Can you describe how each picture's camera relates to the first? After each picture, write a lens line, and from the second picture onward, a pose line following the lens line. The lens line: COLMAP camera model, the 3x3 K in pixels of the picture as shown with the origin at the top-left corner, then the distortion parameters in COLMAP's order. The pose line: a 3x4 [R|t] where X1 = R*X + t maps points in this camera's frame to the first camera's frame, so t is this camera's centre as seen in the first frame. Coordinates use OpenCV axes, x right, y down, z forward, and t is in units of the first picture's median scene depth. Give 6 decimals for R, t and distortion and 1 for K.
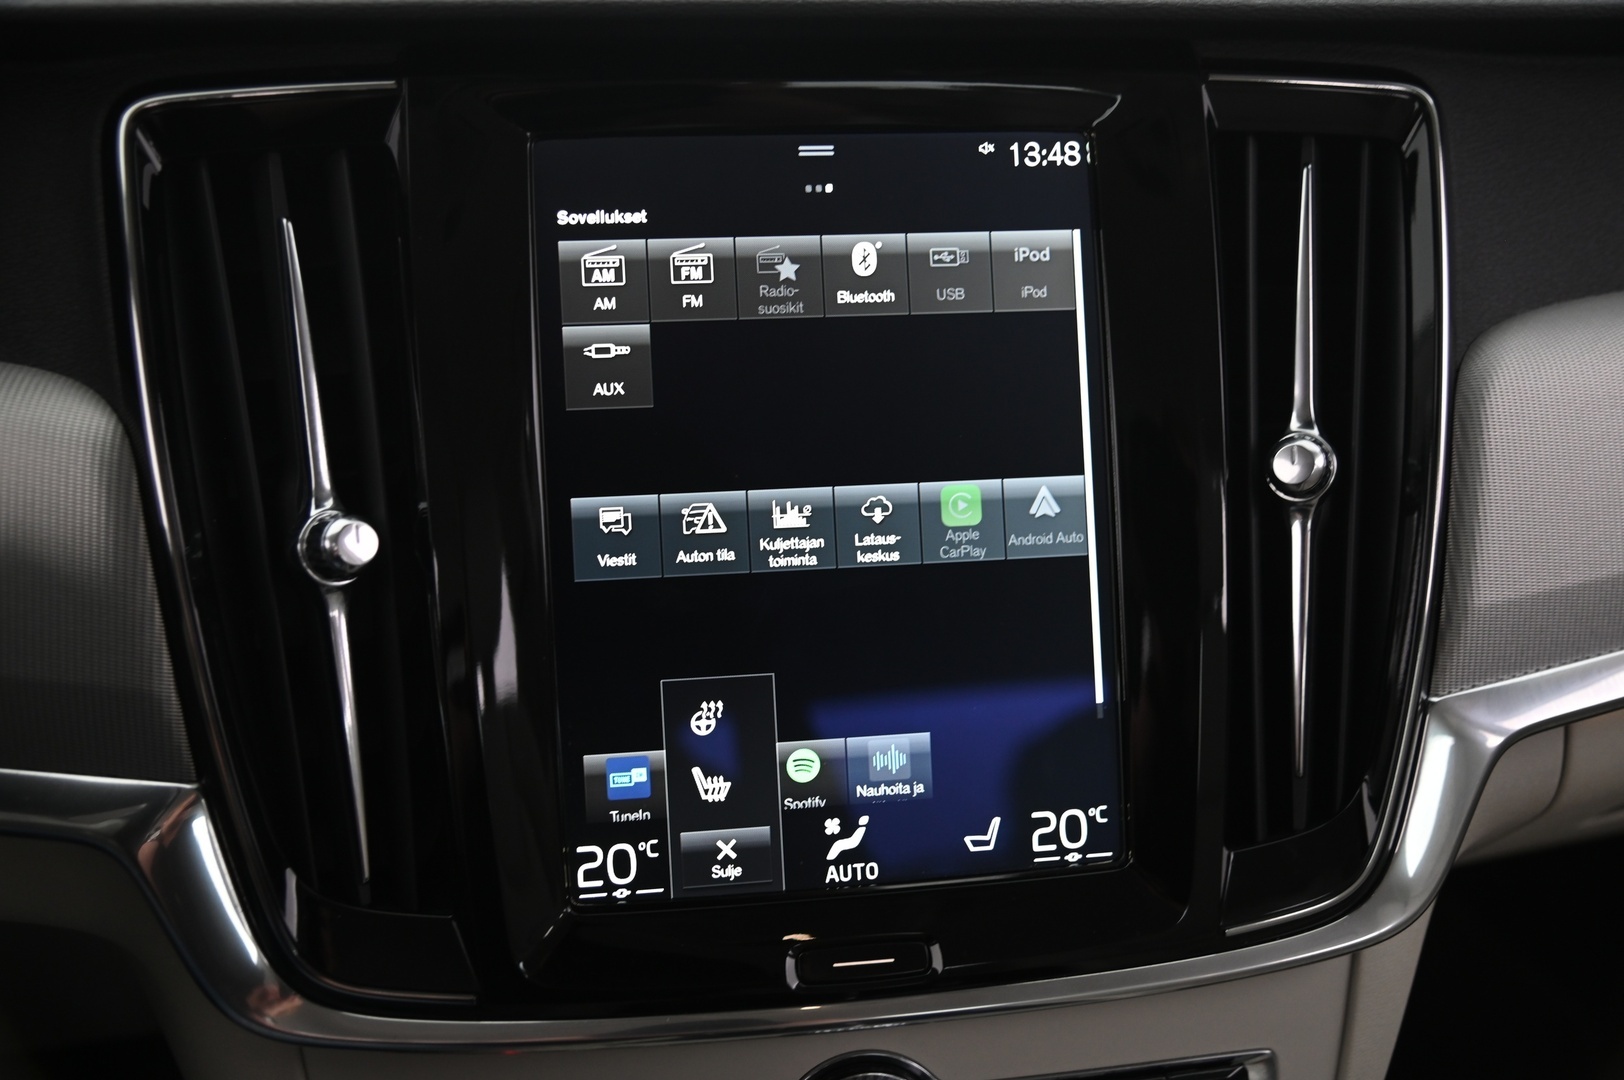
lens RADIAL K [[1568.7, 0, 818.4], [0, 1568.7, 542.9], [0, 0, 1]] dist [0.005115, 0.000000]
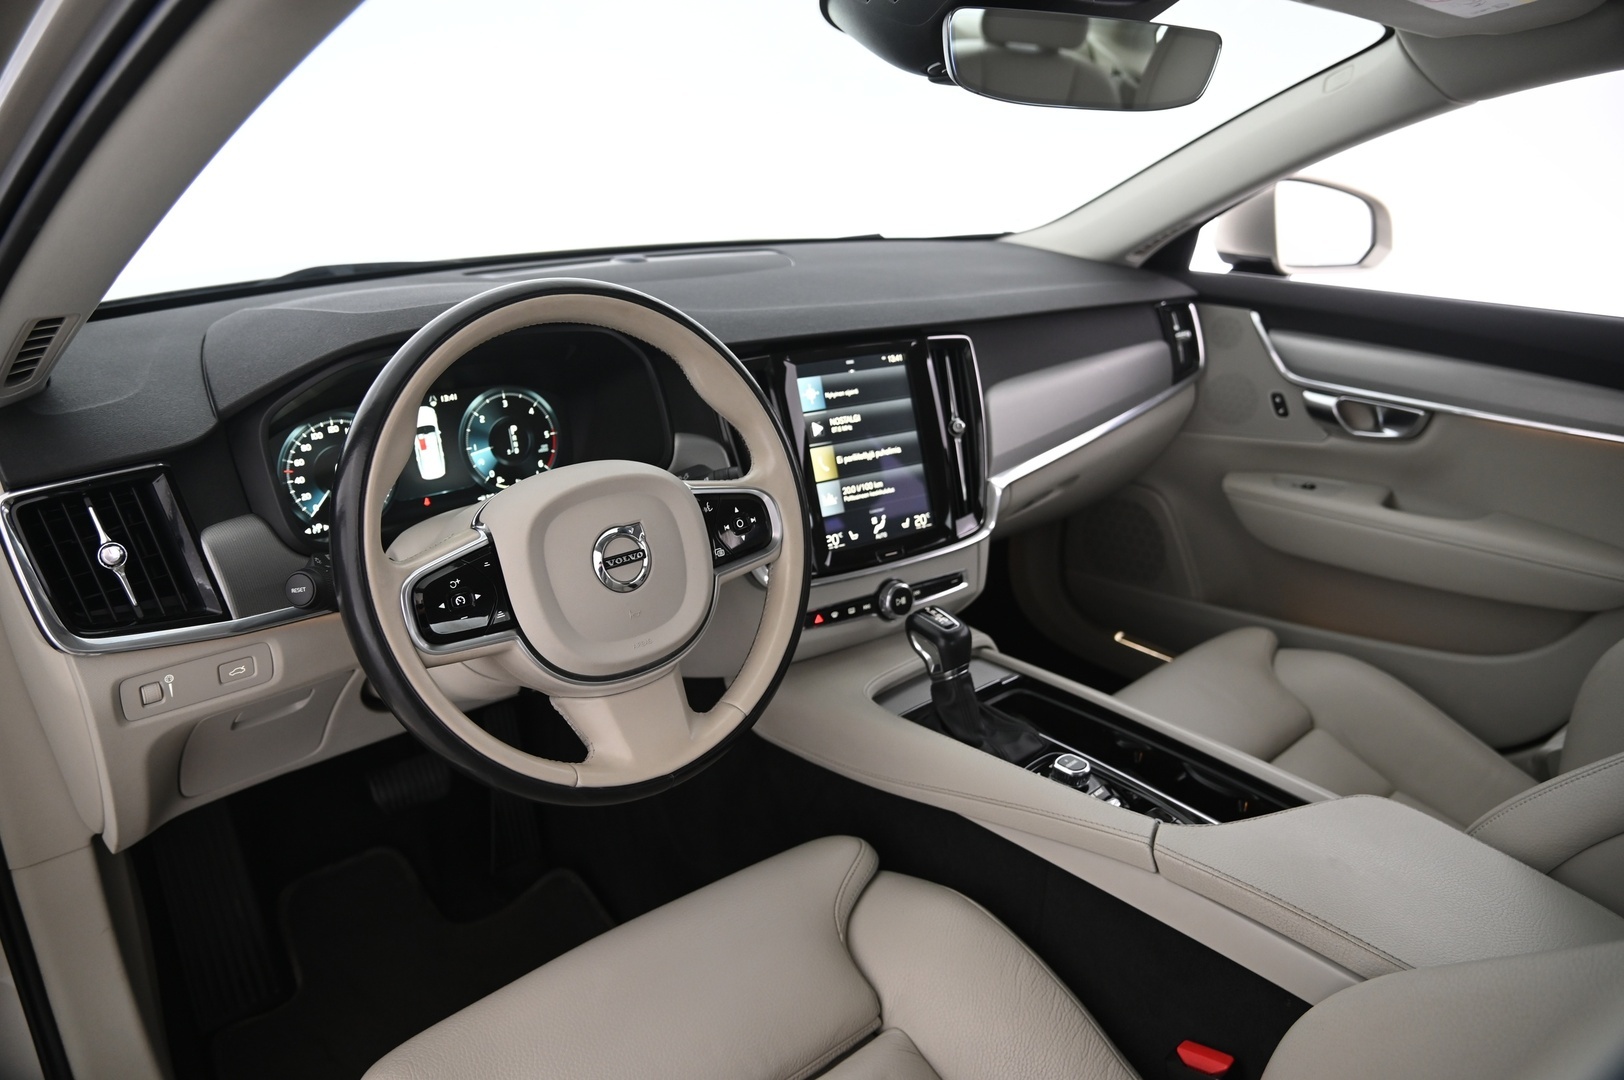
lens RADIAL K [[1096.2, 0, 808.8], [0, 1096.2, 555.0], [0, 0, 1]] dist [-0.097439, 0.026678]
pose [[0.901120, -0.147317, 0.407776, -1.335504], [0.137092, 0.989065, 0.054367, 0.077806], [-0.411326, 0.006912, 0.911462, -1.551617]]
